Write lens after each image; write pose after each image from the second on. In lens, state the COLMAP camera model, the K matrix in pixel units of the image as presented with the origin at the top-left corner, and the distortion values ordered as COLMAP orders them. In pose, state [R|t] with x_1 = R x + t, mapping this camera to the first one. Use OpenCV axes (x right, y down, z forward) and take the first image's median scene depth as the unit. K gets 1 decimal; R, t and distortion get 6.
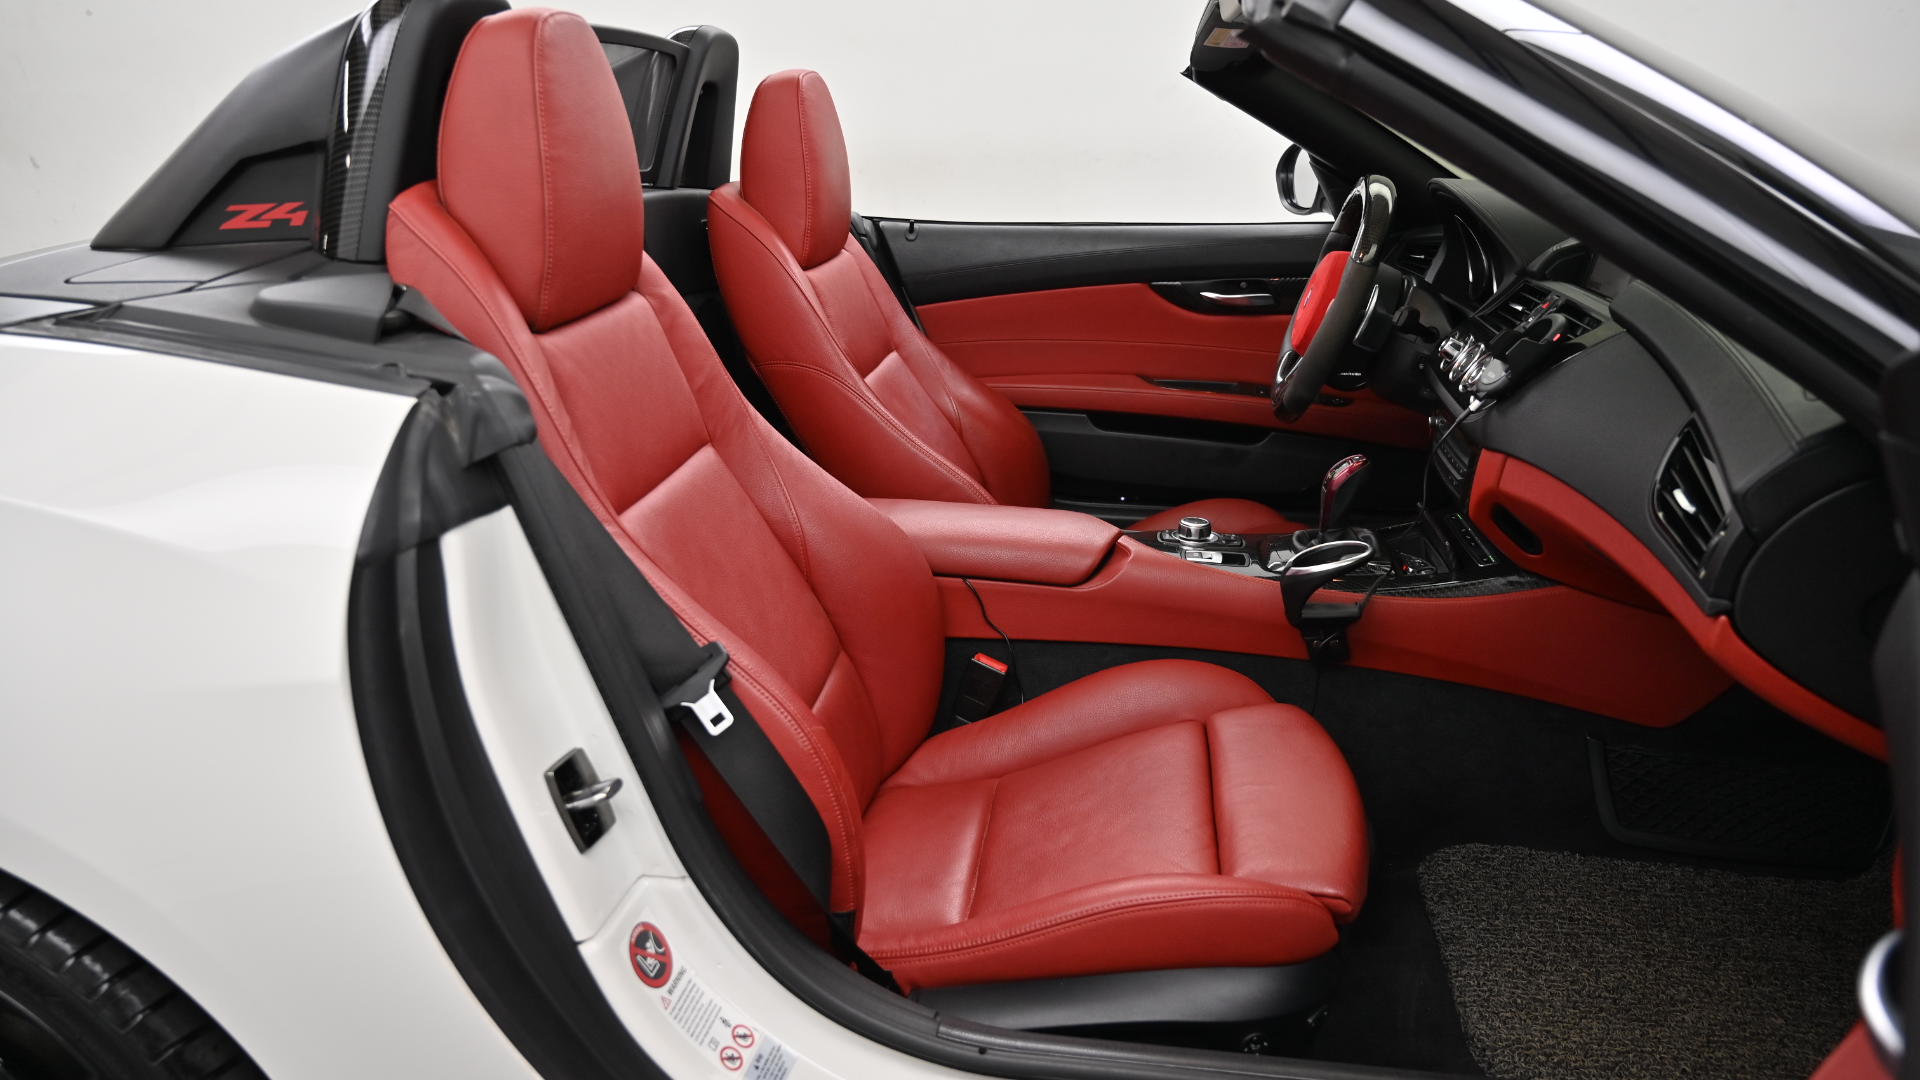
lens RADIAL K [[1247.3, 0, 959.4], [0, 1247.3, 536.9], [0, 0, 1]] dist [-0.022524, -0.001978]
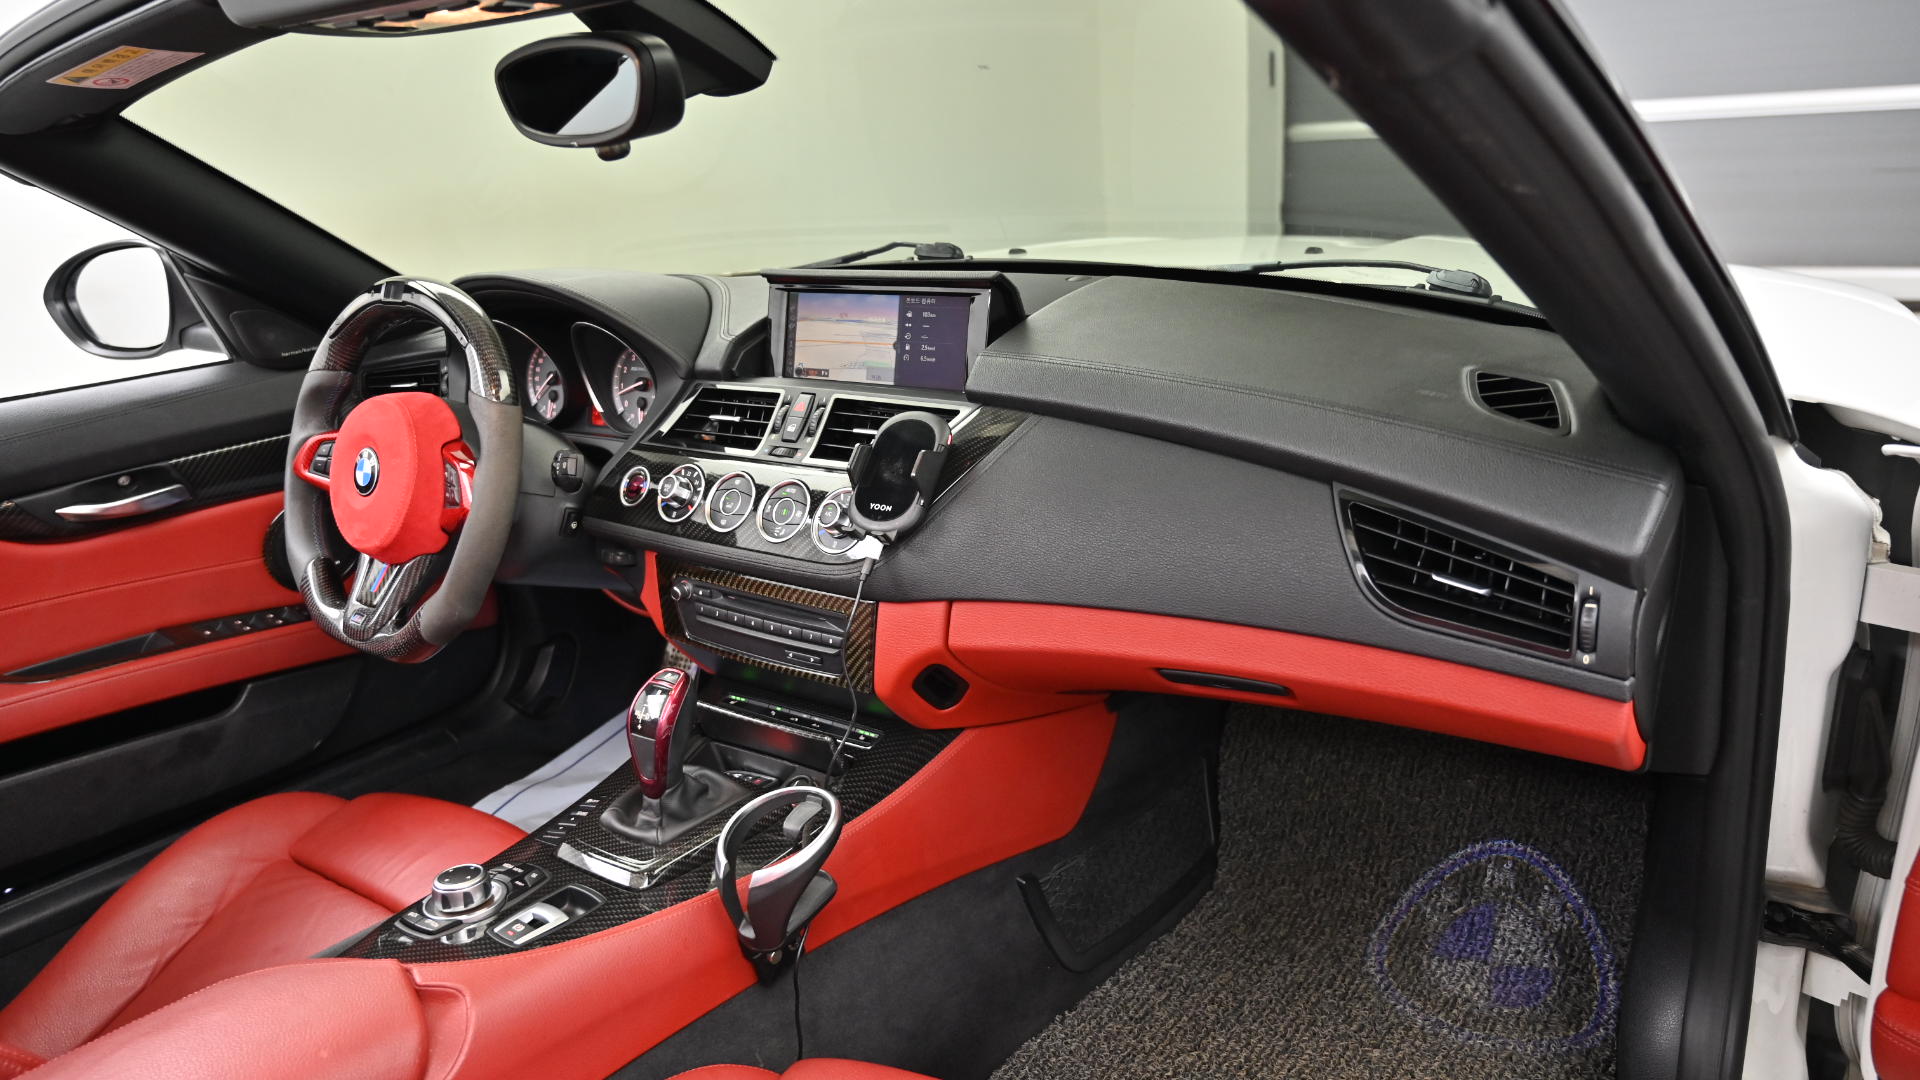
lens RADIAL K [[1247.3, 0, 953.0], [0, 1247.3, 536.4], [0, 0, 1]] dist [-0.022524, -0.001978]
pose [[0.454463, -0.271734, 0.848306, -0.124064], [0.333714, 0.934916, 0.120696, -0.126595], [-0.825892, 0.228240, 0.515566, 0.392364]]
